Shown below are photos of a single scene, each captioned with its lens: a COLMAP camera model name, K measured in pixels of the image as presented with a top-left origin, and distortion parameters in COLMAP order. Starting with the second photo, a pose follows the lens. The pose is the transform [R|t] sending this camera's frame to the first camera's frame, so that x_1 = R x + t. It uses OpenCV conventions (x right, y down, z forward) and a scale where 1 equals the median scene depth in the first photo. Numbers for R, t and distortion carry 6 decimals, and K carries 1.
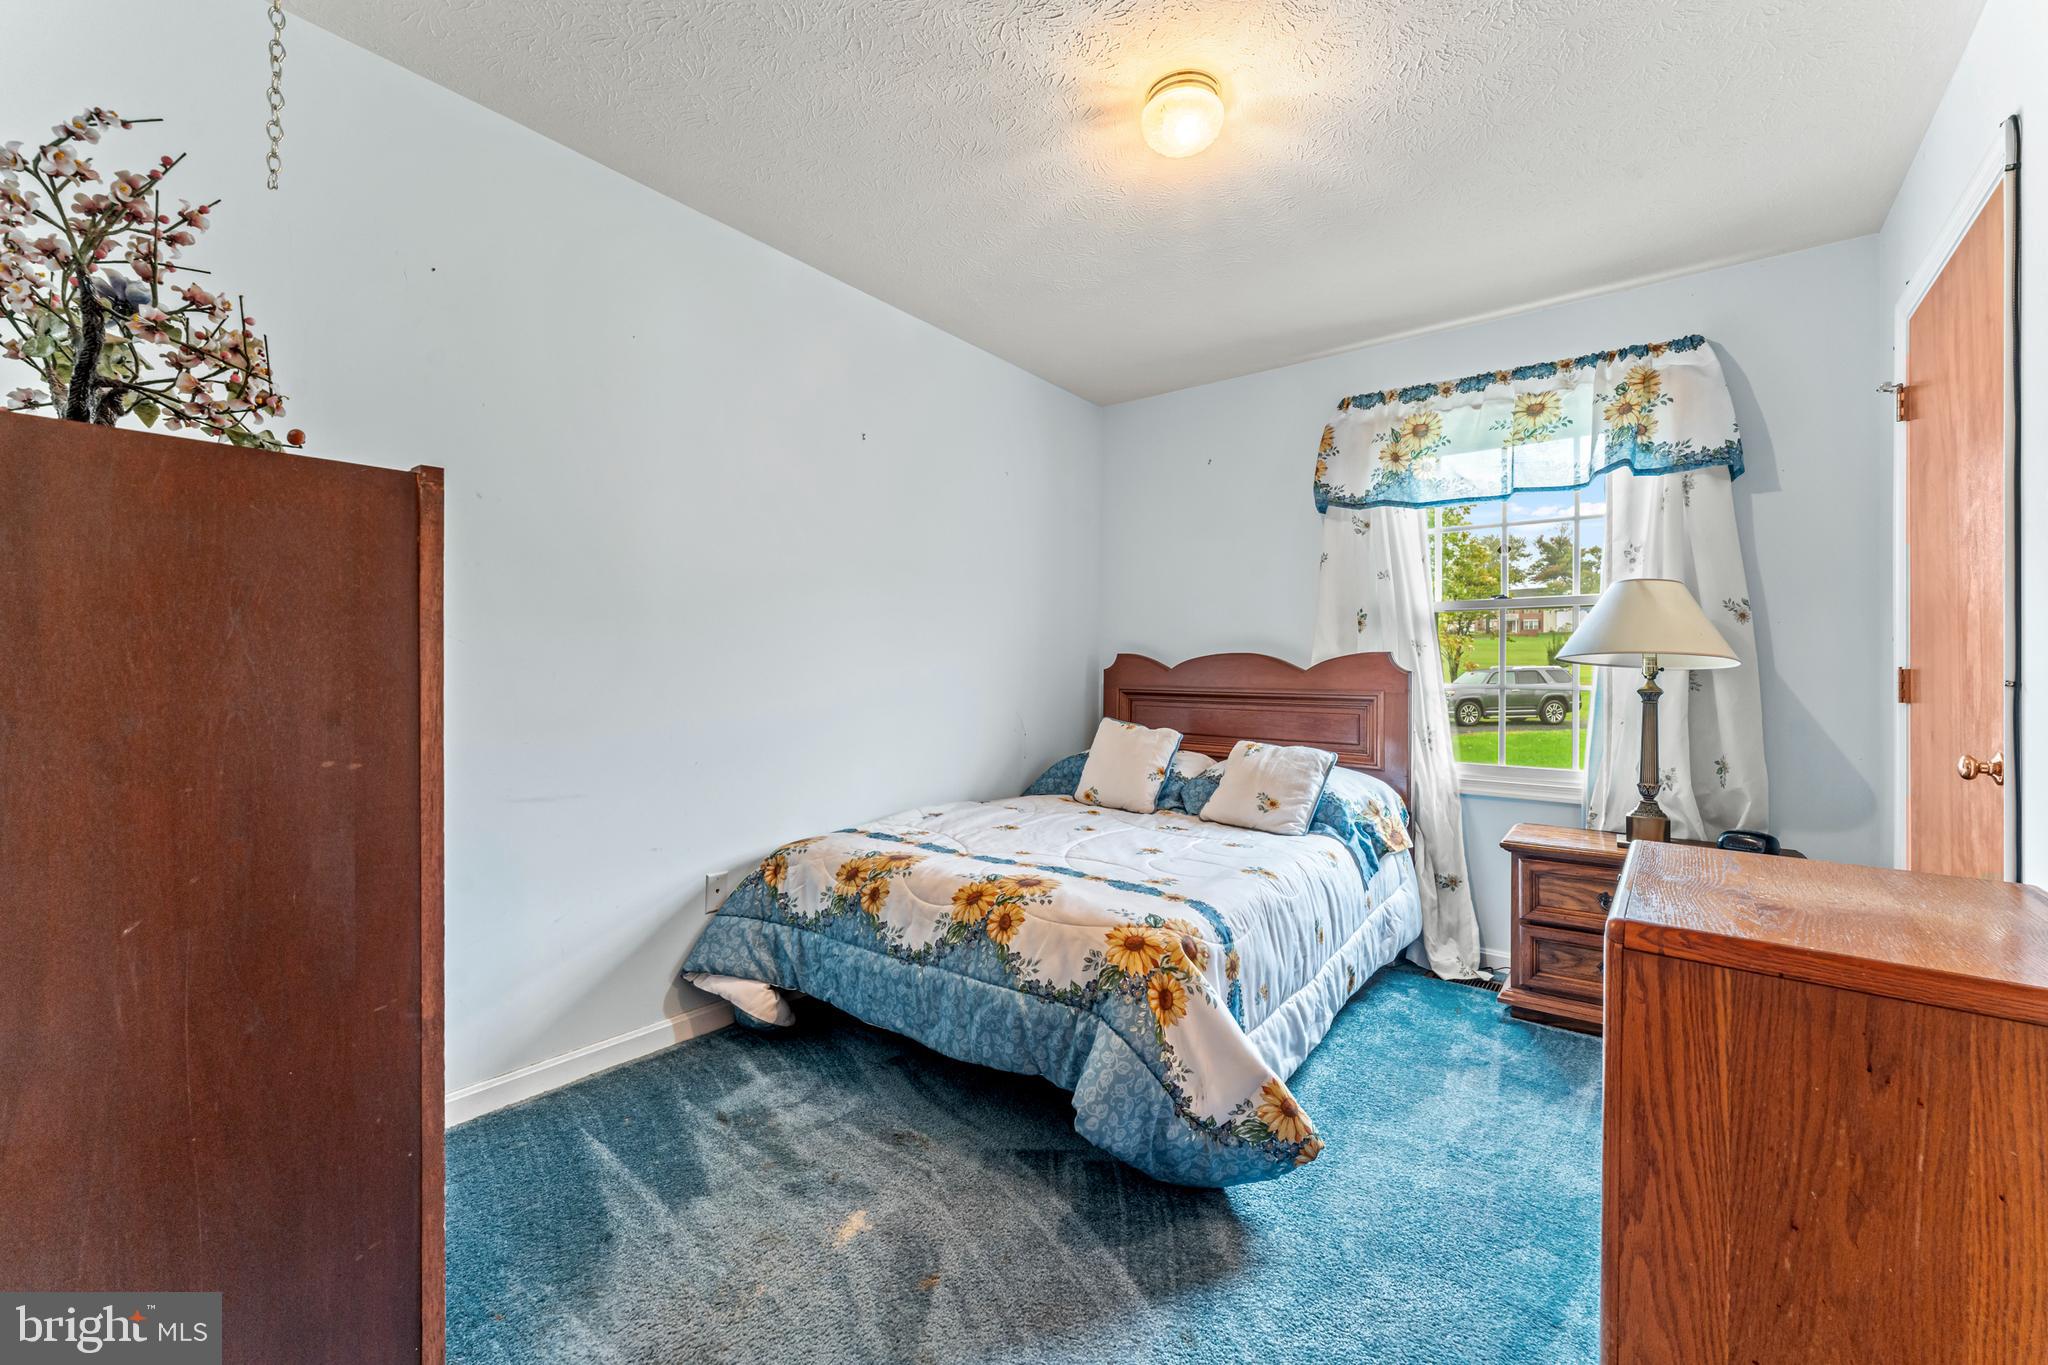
lens RADIAL K [[814.9, 0, 1019.0], [0, 814.9, 674.8], [0, 0, 1]] dist [-0.000106, 0.000705]
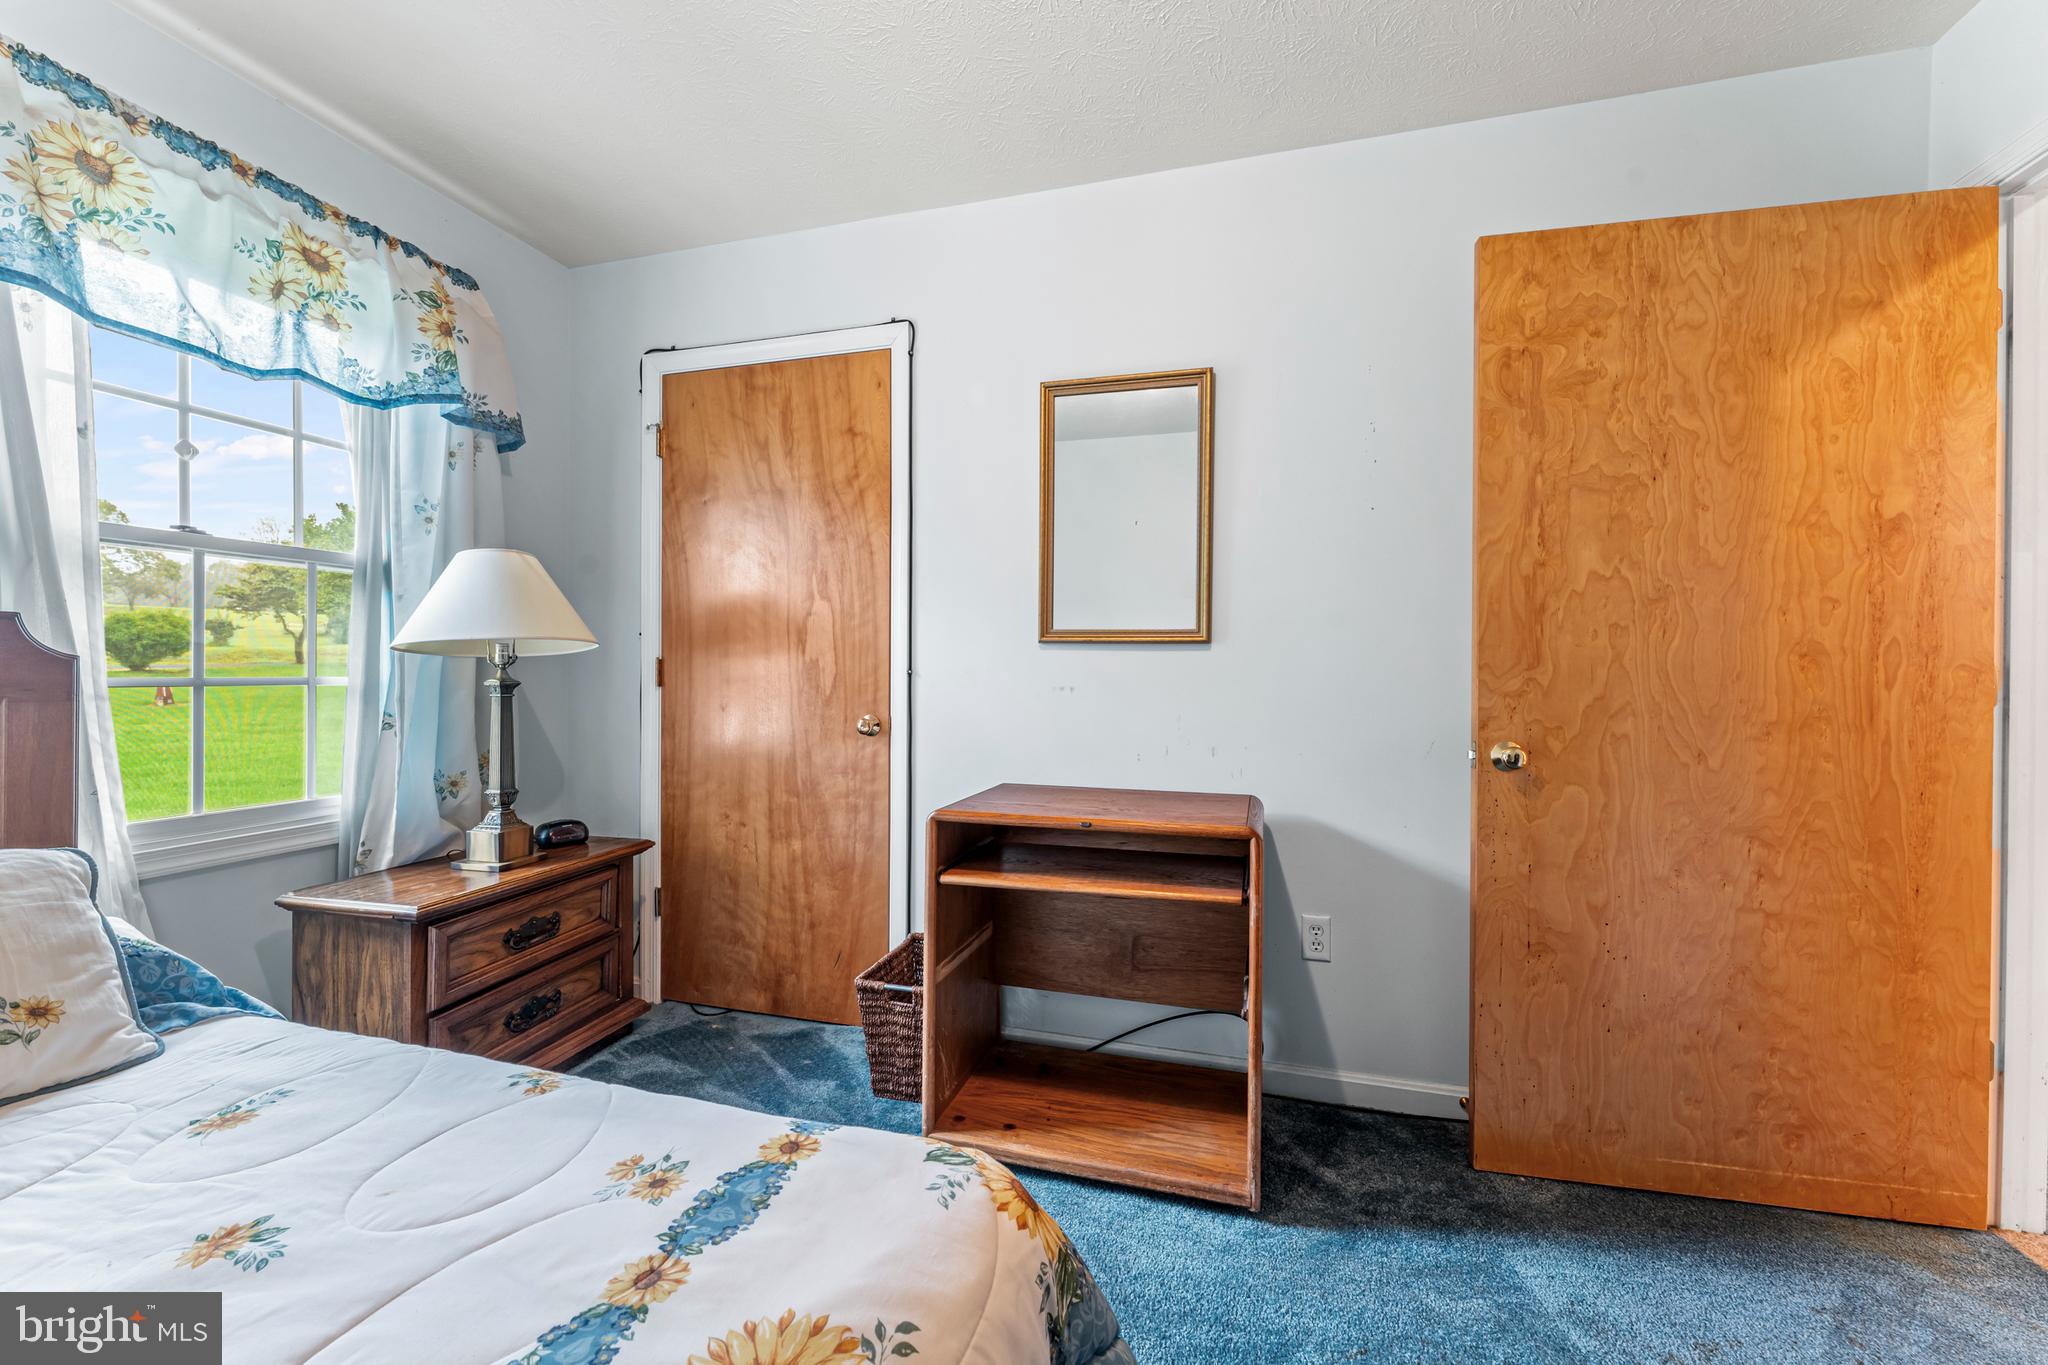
lens RADIAL K [[814.9, 0, 1022.5], [0, 814.9, 675.2], [0, 0, 1]] dist [-0.000106, 0.000705]
pose [[-0.375524, -0.017036, 0.926656, -0.203529], [-0.006172, 0.999855, 0.015881, -0.003817], [-0.926792, 0.000244, -0.375575, 0.738983]]
